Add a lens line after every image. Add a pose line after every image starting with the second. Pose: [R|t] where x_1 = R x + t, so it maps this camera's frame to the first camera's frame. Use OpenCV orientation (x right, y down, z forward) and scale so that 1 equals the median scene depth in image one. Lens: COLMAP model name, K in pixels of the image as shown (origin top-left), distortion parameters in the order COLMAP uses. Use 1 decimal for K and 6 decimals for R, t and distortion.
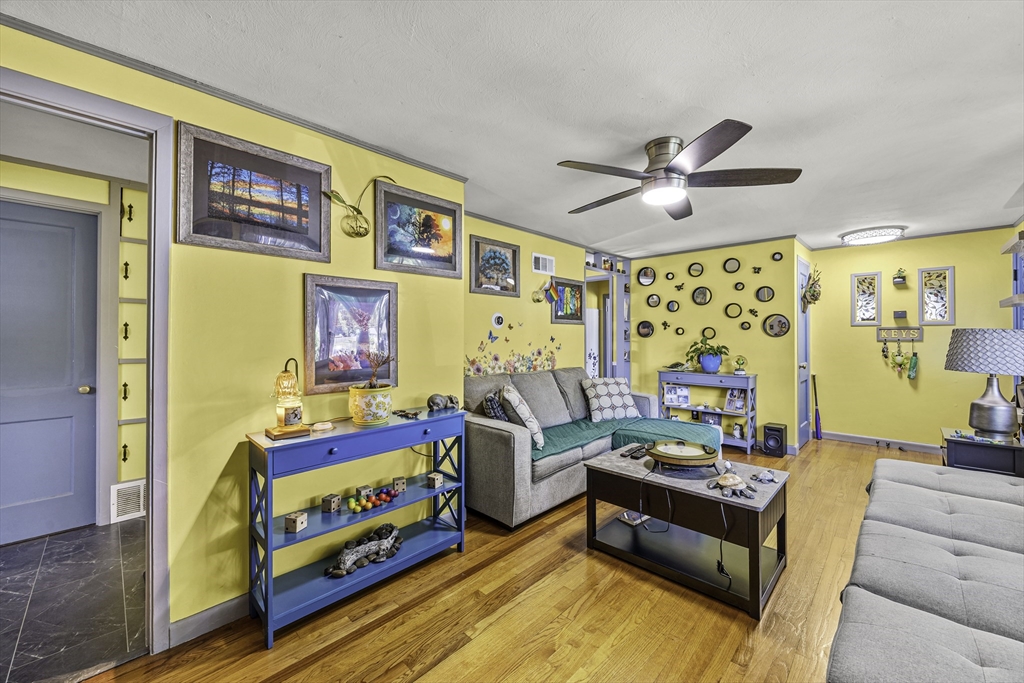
lens RADIAL K [[395.9, 0, 517.0], [0, 395.9, 336.8], [0, 0, 1]] dist [-0.003063, -0.000188]
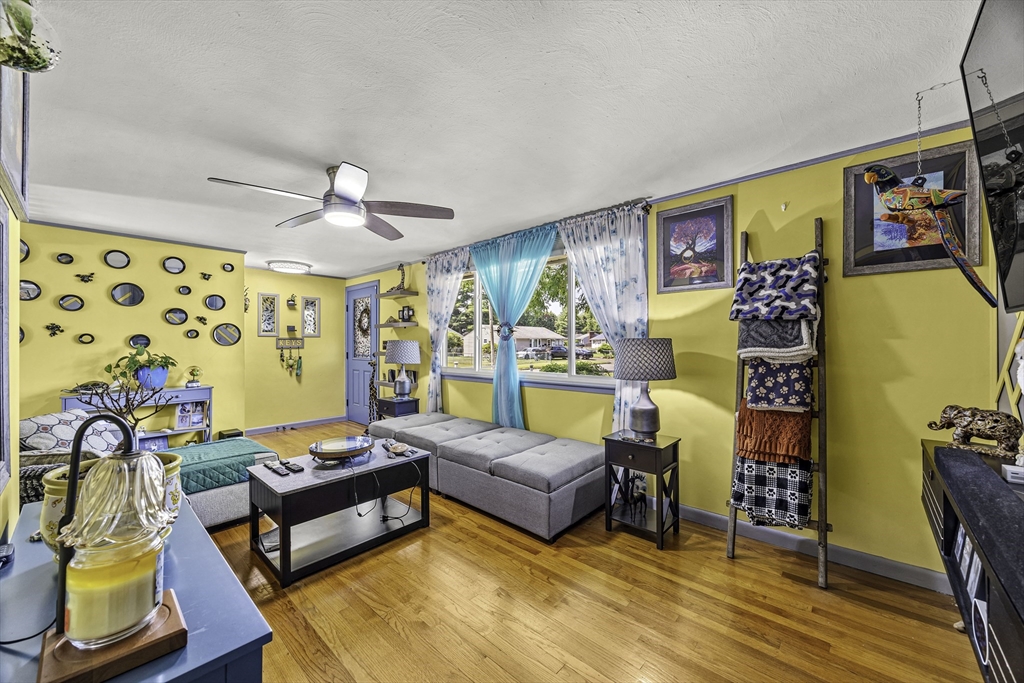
lens RADIAL K [[395.9, 0, 515.7], [0, 395.9, 339.8], [0, 0, 1]] dist [-0.003063, -0.000188]
pose [[-0.033022, 0.009725, 0.999407, -0.413303], [0.006450, 0.999934, -0.009517, -0.000158], [-0.999434, 0.006132, -0.033082, 0.300946]]
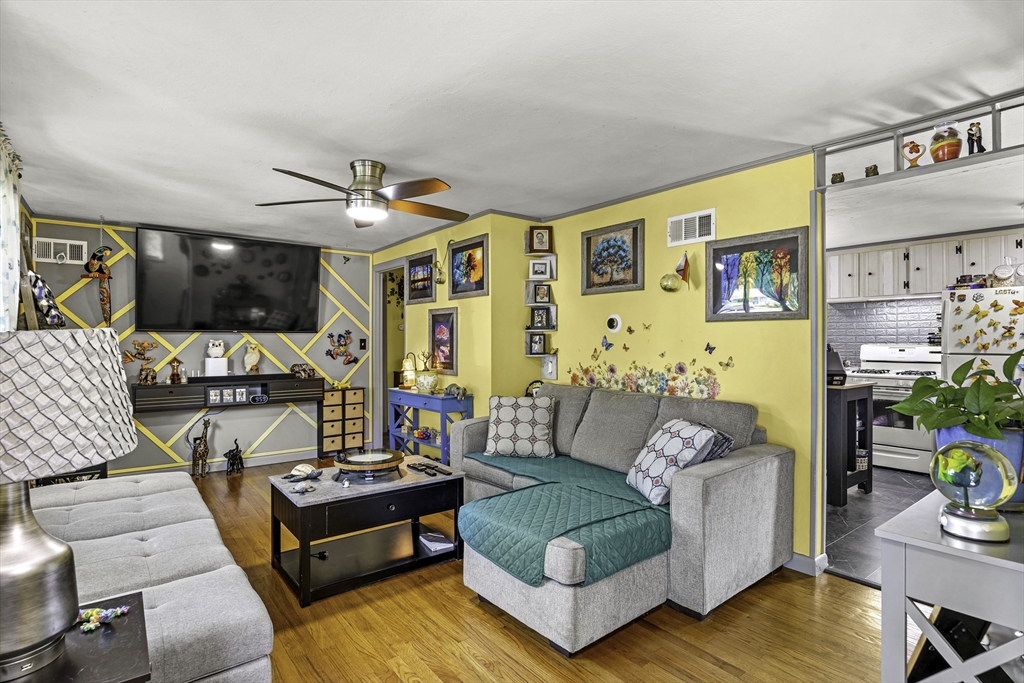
lens RADIAL K [[522.6, 0, 516.4], [0, 522.6, 337.6], [0, 0, 1]] dist [0.005041, 0.001114]
pose [[-0.123489, -0.003848, -0.992338, 0.949140], [-0.000709, 0.999993, -0.003790, -0.007188], [0.992346, 0.000235, -0.123491, 0.853970]]
